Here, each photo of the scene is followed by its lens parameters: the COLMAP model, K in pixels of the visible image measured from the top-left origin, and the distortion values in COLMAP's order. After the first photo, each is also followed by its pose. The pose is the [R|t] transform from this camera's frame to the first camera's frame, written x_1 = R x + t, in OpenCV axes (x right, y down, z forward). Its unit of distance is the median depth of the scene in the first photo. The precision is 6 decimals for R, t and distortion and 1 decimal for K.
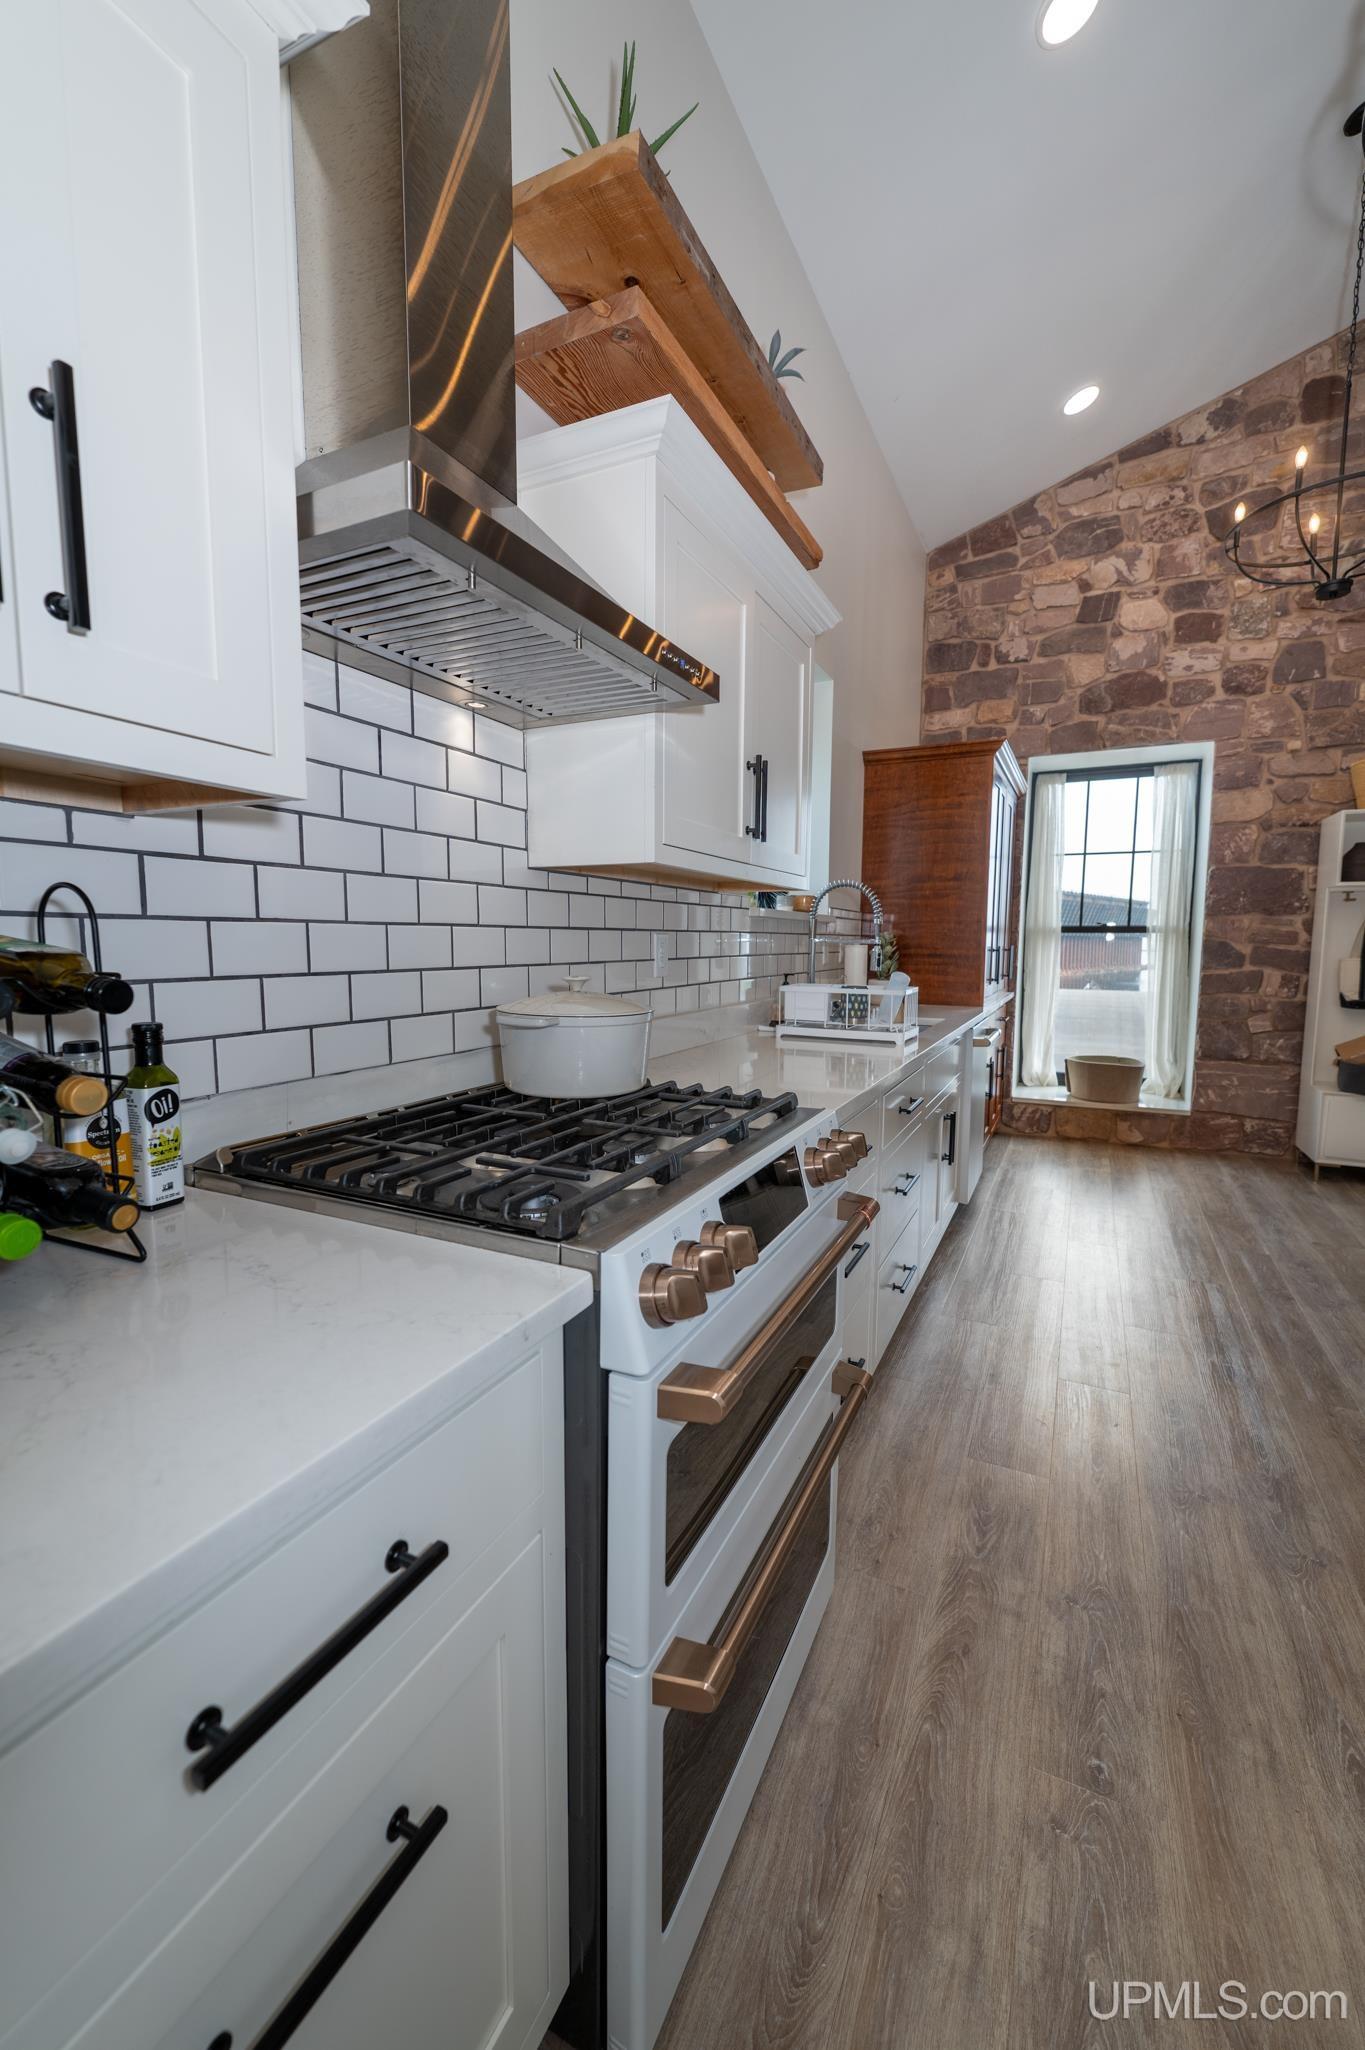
lens RADIAL K [[823.9, 0, 677.5], [0, 823.9, 1023.4], [0, 0, 1]] dist [0.003589, -0.001056]
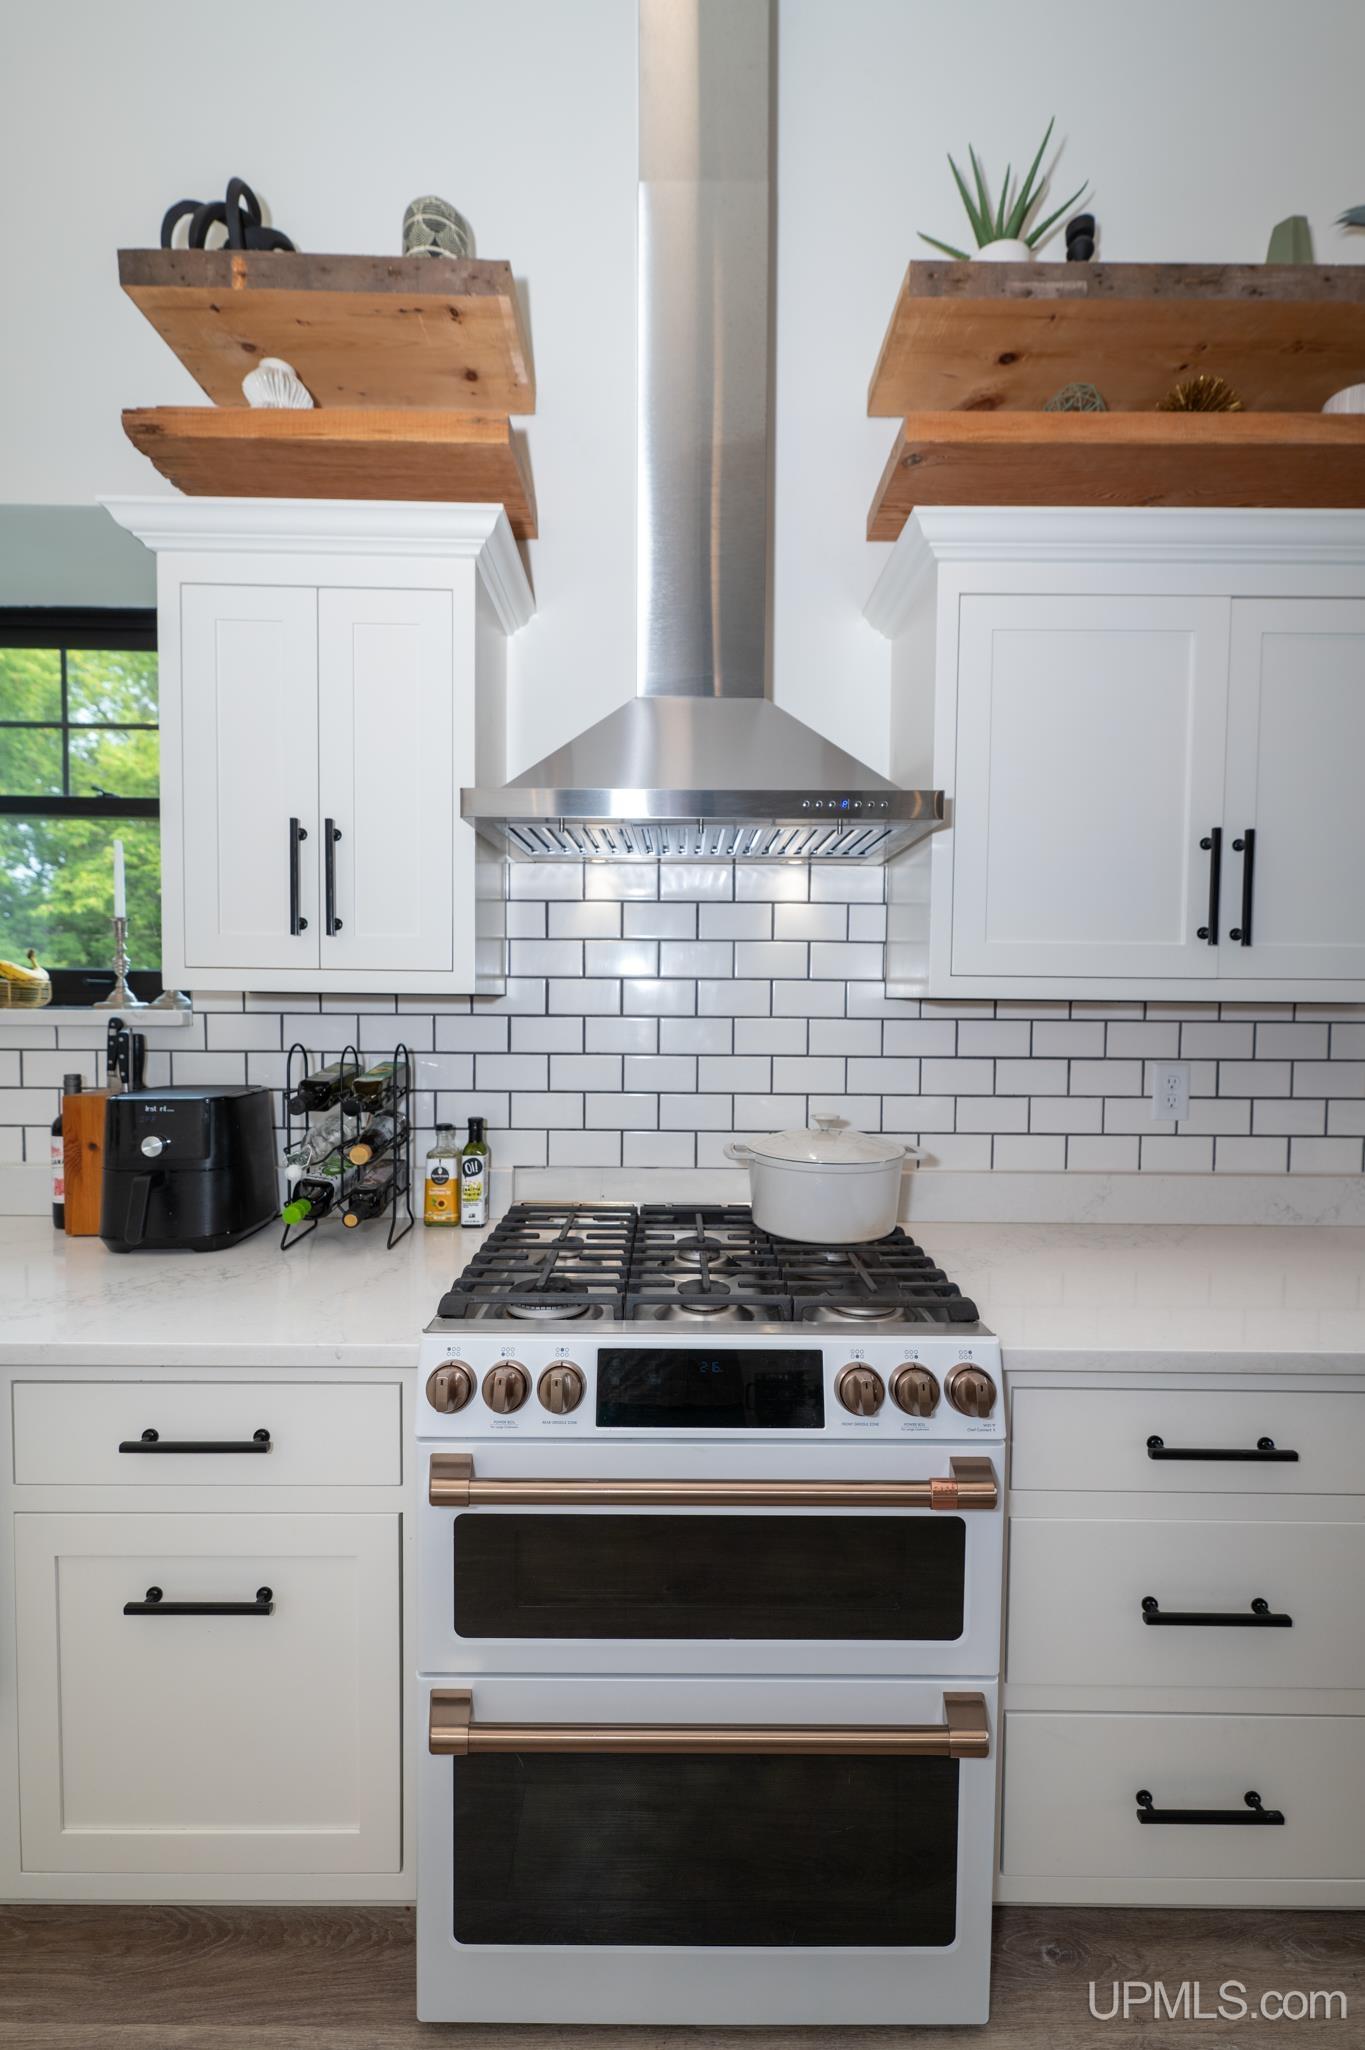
lens RADIAL K [[823.9, 0, 677.3], [0, 823.9, 1027.4], [0, 0, 1]] dist [0.003589, -0.001056]
pose [[0.447562, 0.029799, -0.893756, 0.239399], [-0.097640, 0.995098, -0.015716, -0.044954], [0.888907, 0.094300, 0.448277, 0.130817]]
